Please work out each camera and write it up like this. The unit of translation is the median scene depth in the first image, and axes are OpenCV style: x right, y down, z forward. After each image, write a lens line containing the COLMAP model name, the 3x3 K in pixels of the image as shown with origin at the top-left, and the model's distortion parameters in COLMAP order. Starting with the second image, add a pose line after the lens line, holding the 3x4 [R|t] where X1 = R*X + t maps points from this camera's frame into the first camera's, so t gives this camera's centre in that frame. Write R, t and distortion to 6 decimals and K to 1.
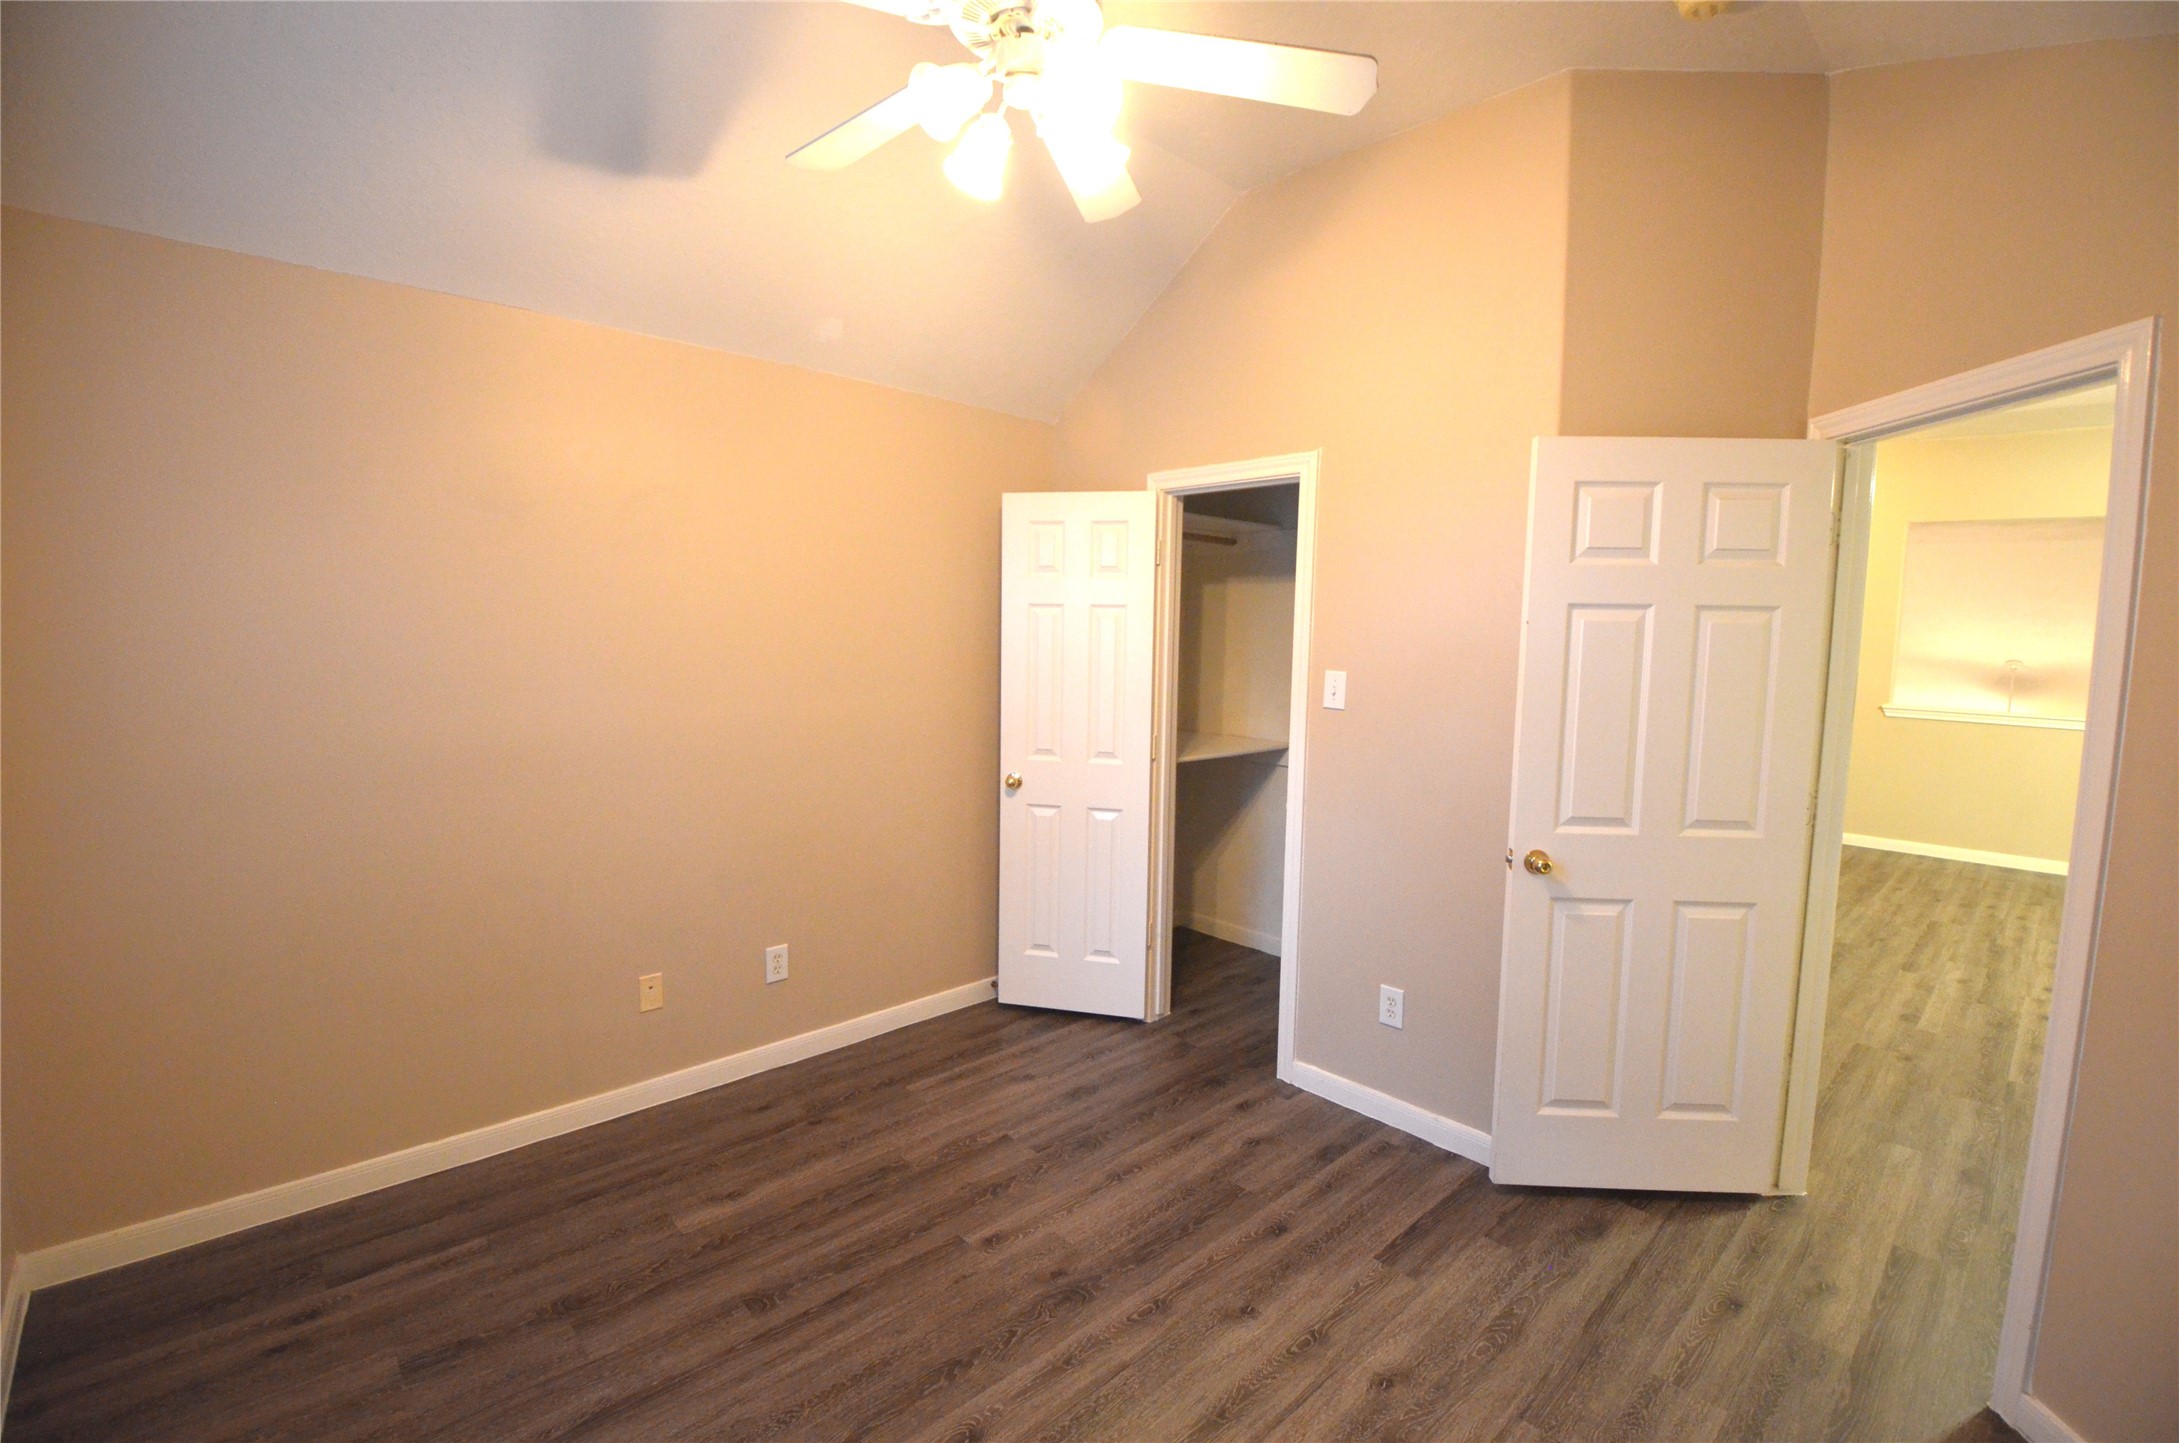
lens RADIAL K [[959.6, 0, 1098.3], [0, 959.6, 716.8], [0, 0, 1]] dist [-0.028584, -0.002631]
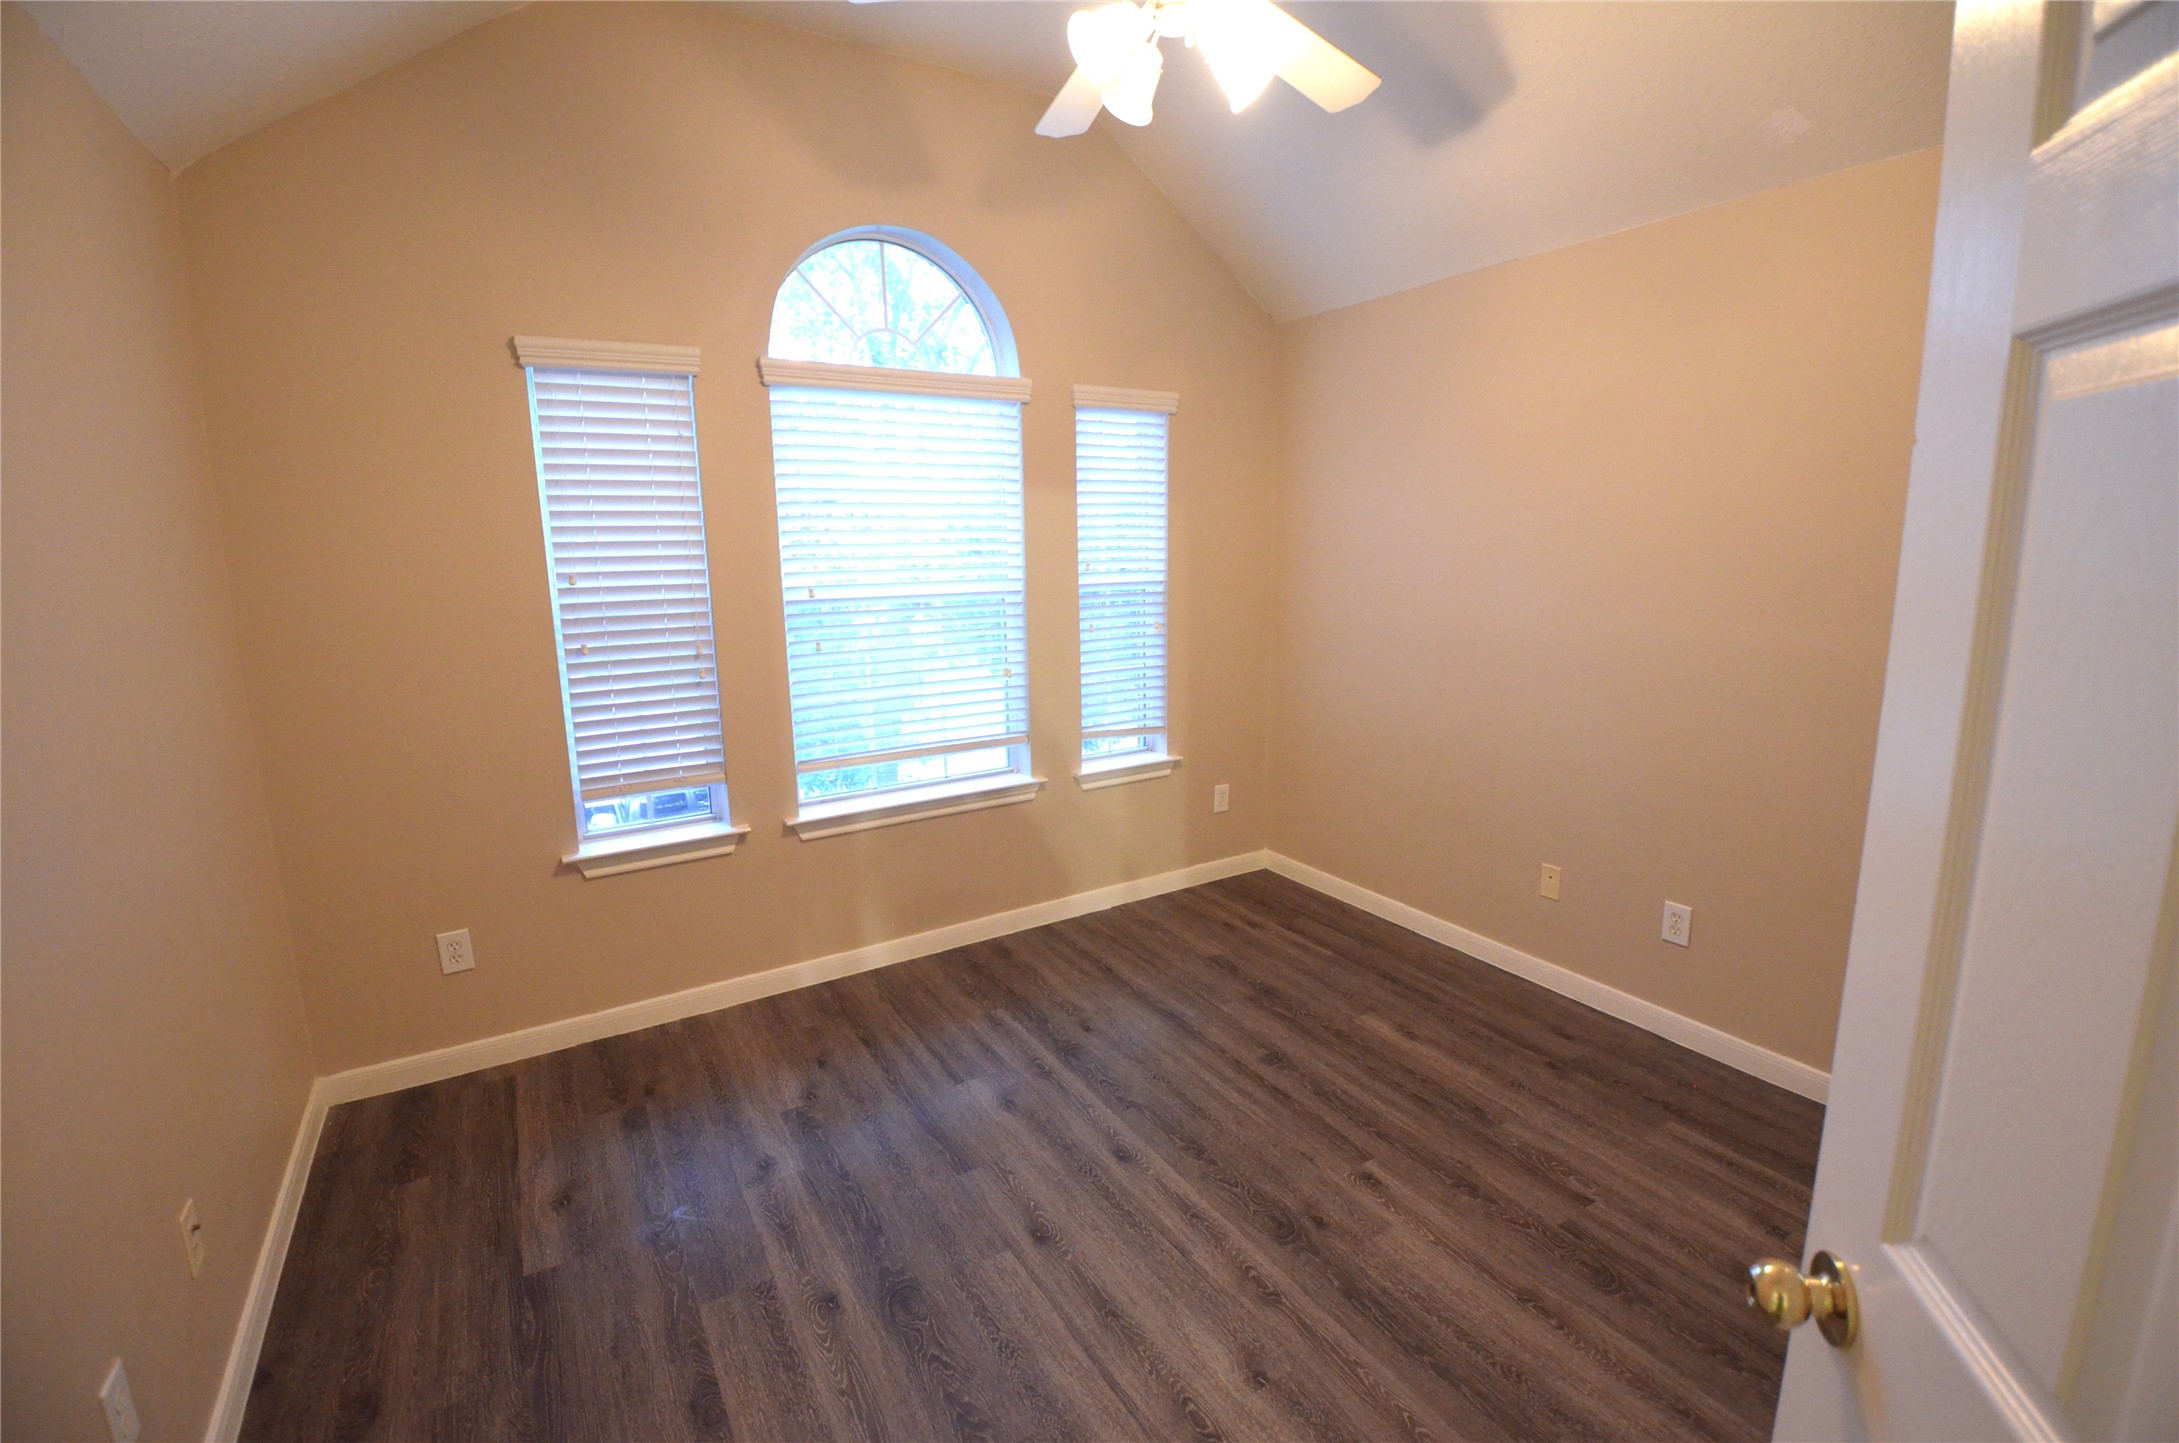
lens RADIAL K [[959.6, 0, 1099.9], [0, 959.6, 712.9], [0, 0, 1]] dist [-0.028584, -0.002631]
pose [[-0.207295, 0.162709, -0.964653, 0.849647], [-0.090627, 0.978637, 0.184543, -0.059996], [0.974072, 0.125678, -0.188121, 0.929388]]
